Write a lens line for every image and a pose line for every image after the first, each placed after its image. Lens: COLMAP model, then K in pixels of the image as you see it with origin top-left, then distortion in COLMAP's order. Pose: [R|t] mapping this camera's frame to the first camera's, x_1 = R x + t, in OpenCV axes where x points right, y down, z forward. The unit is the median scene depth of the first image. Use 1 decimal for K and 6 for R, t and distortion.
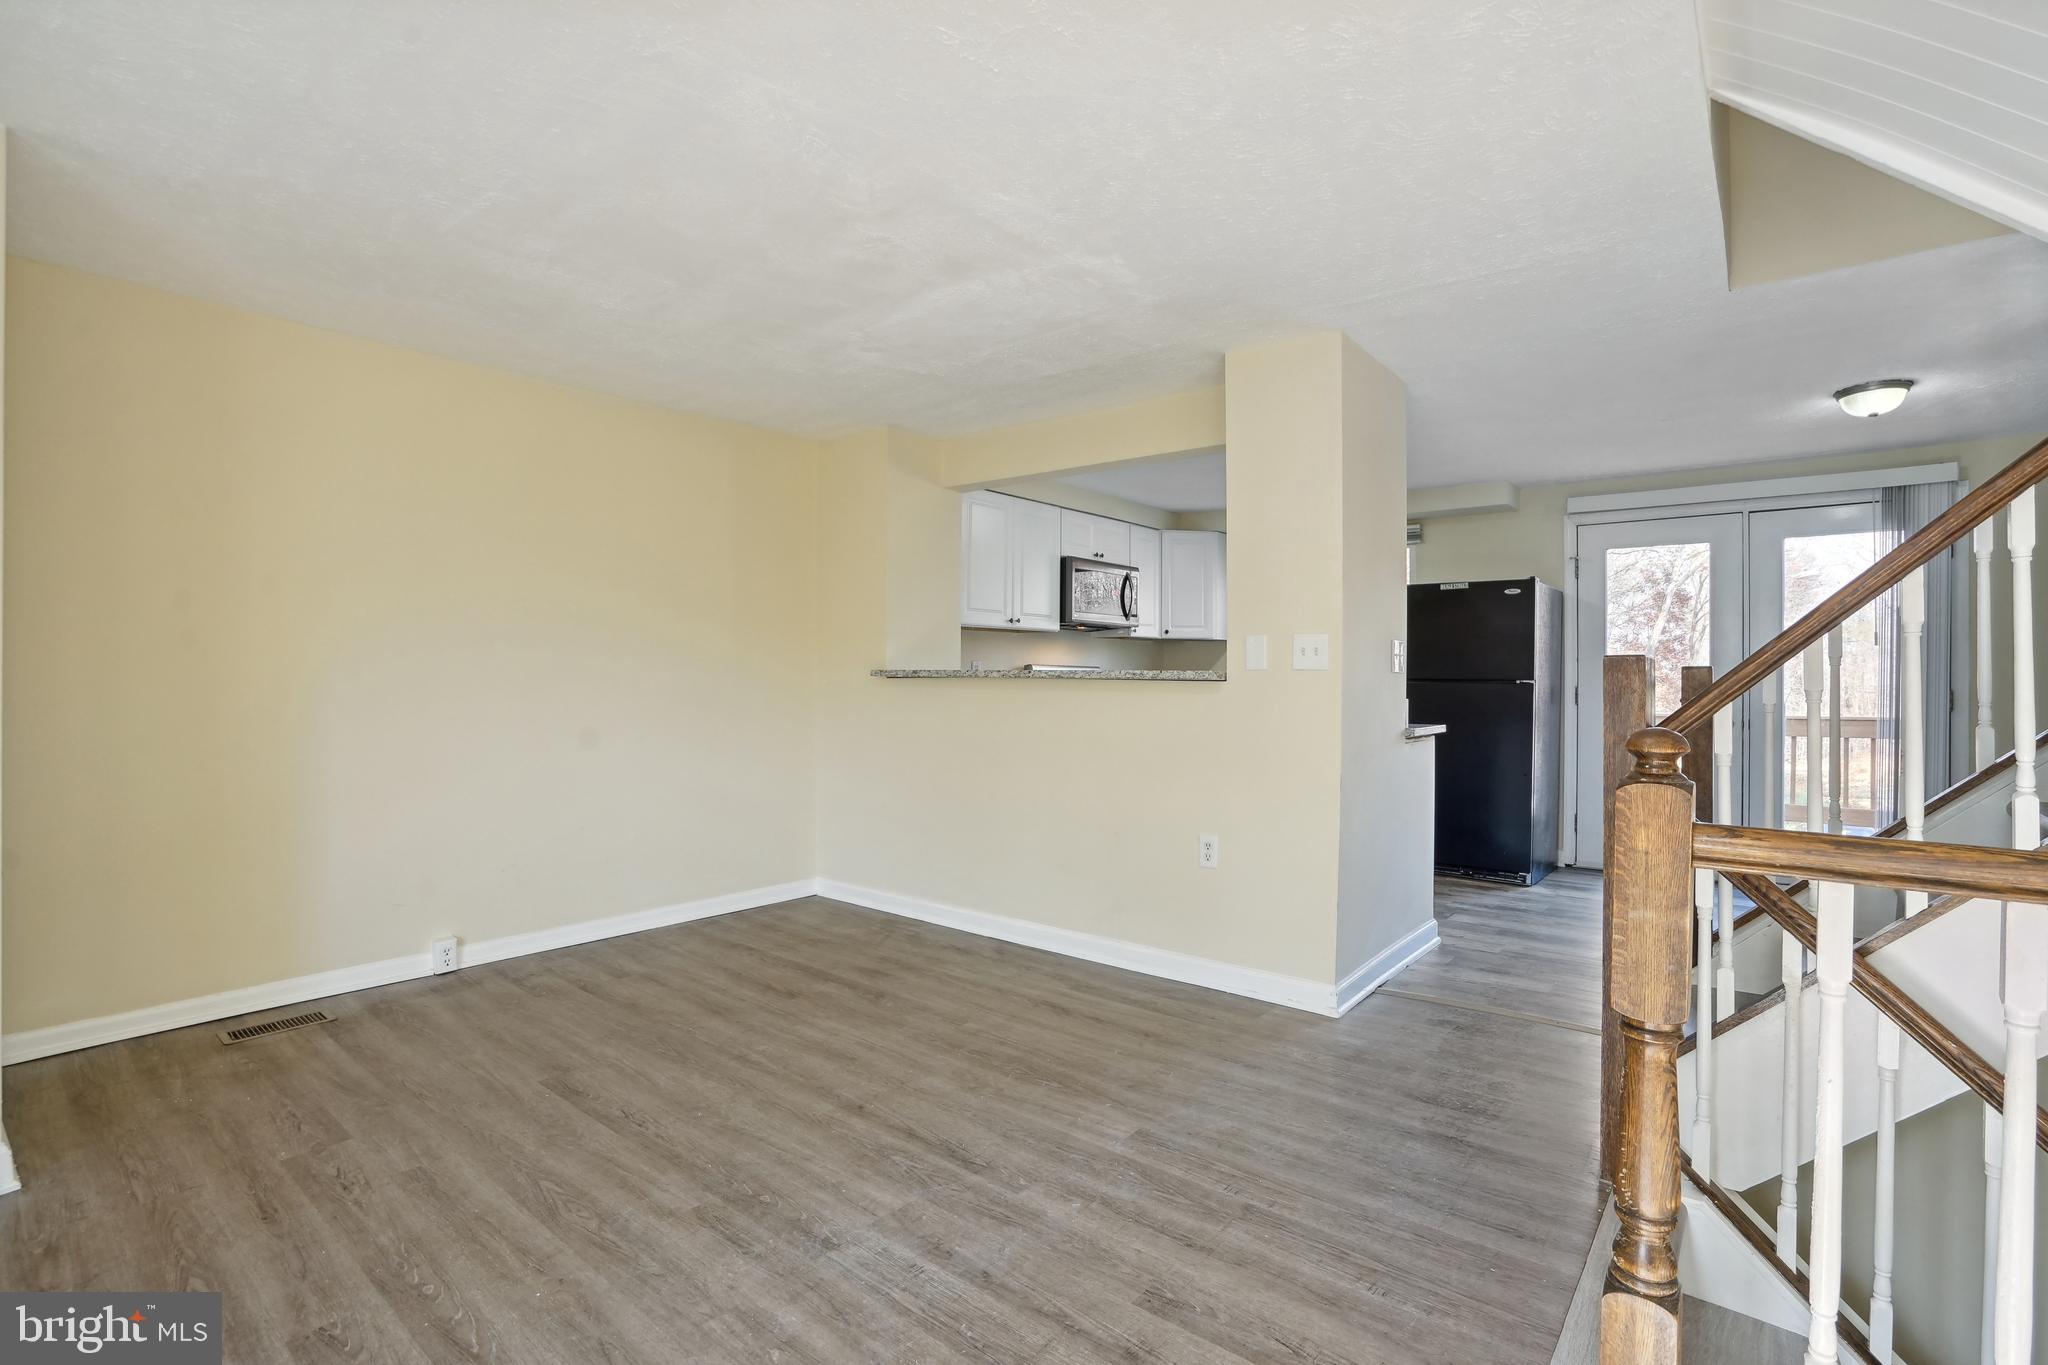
lens RADIAL K [[963.4, 0, 1024.0], [0, 963.4, 682.5], [0, 0, 1]] dist [-0.056634, 0.019199]
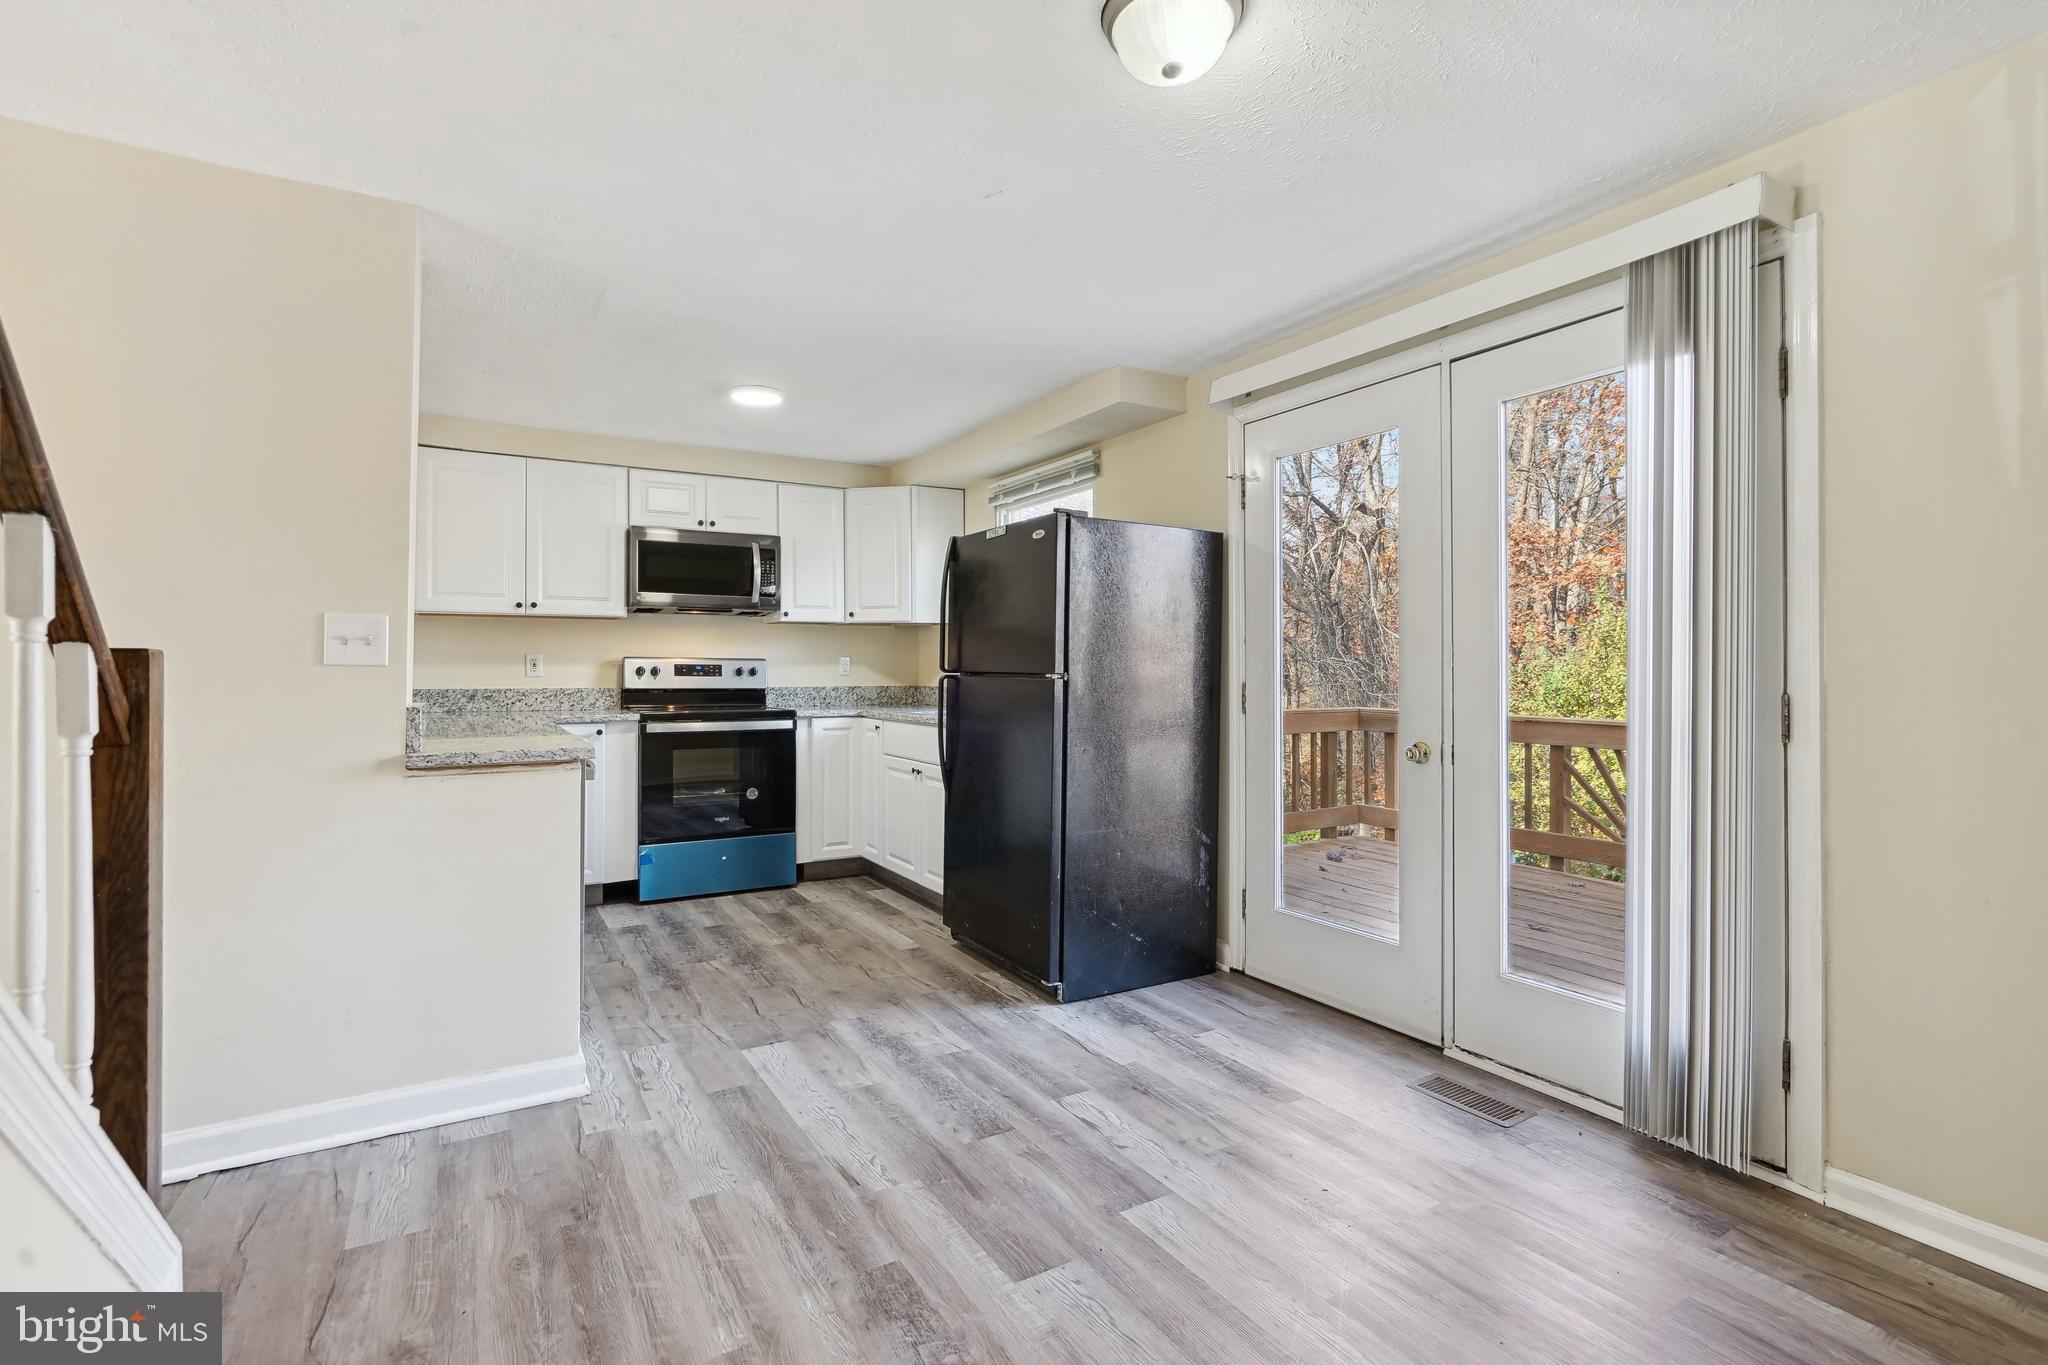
lens RADIAL K [[941.2, 0, 1017.9], [0, 941.2, 668.2], [0, 0, 1]] dist [-0.001334, 0.000261]
pose [[0.937802, -0.005908, -0.347121, 1.154684], [0.003442, 0.999964, -0.007721, -0.002128], [0.347154, 0.006046, 0.937789, 0.645461]]
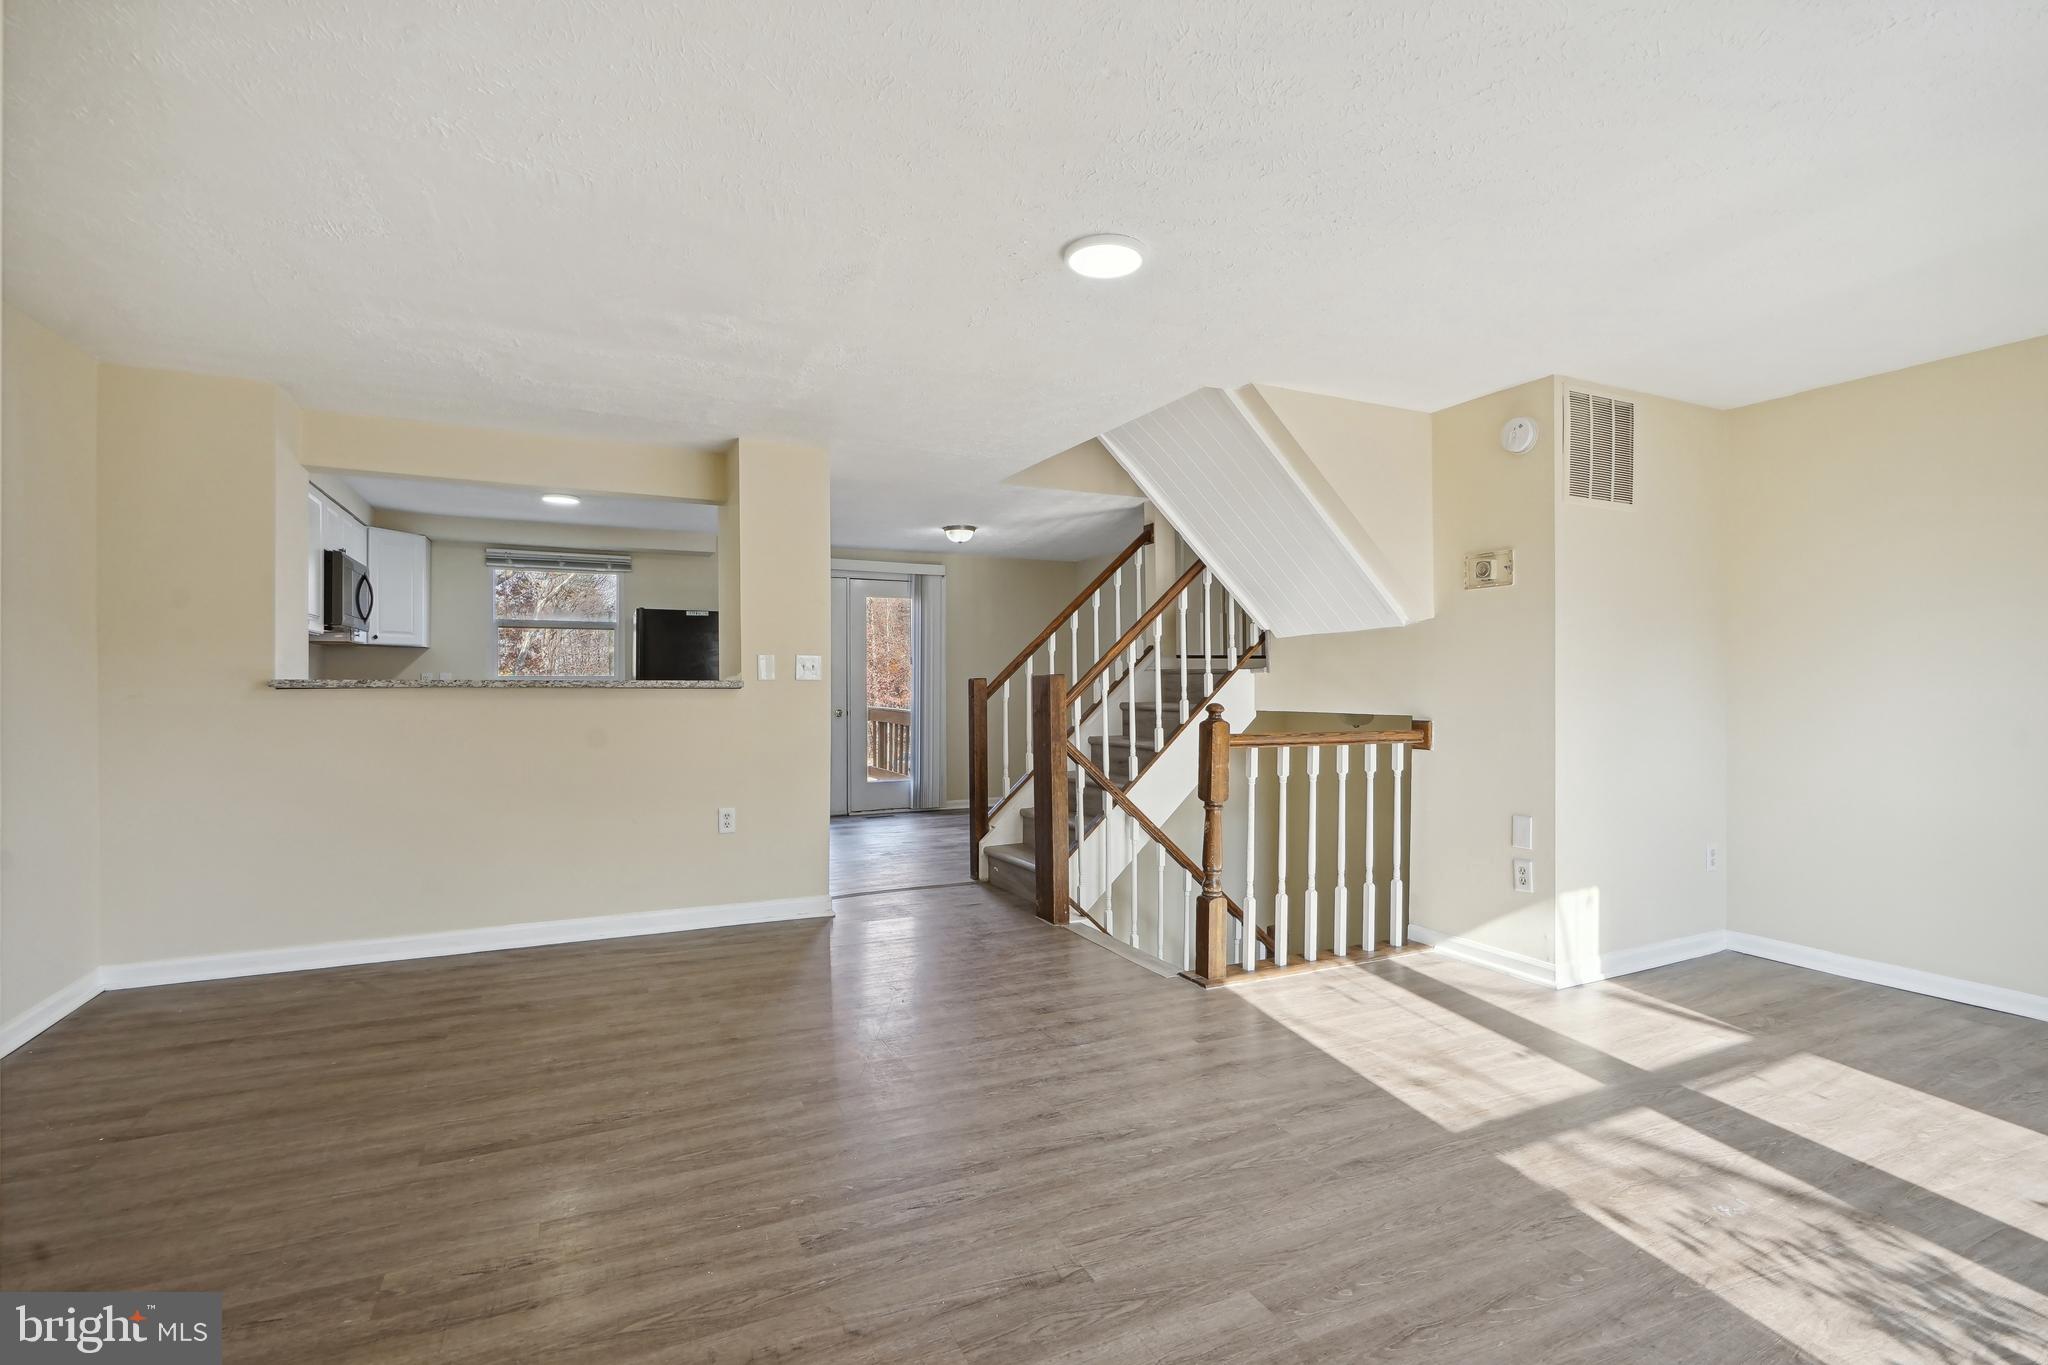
lens RADIAL K [[929.8, 0, 1013.4], [0, 929.8, 690.5], [0, 0, 1]] dist [-0.002530, 0.000169]
pose [[0.427703, -0.011554, 0.903845, -0.835435], [0.007683, 0.999929, 0.009147, -0.008372], [-0.903887, 0.003032, 0.427761, 0.122293]]
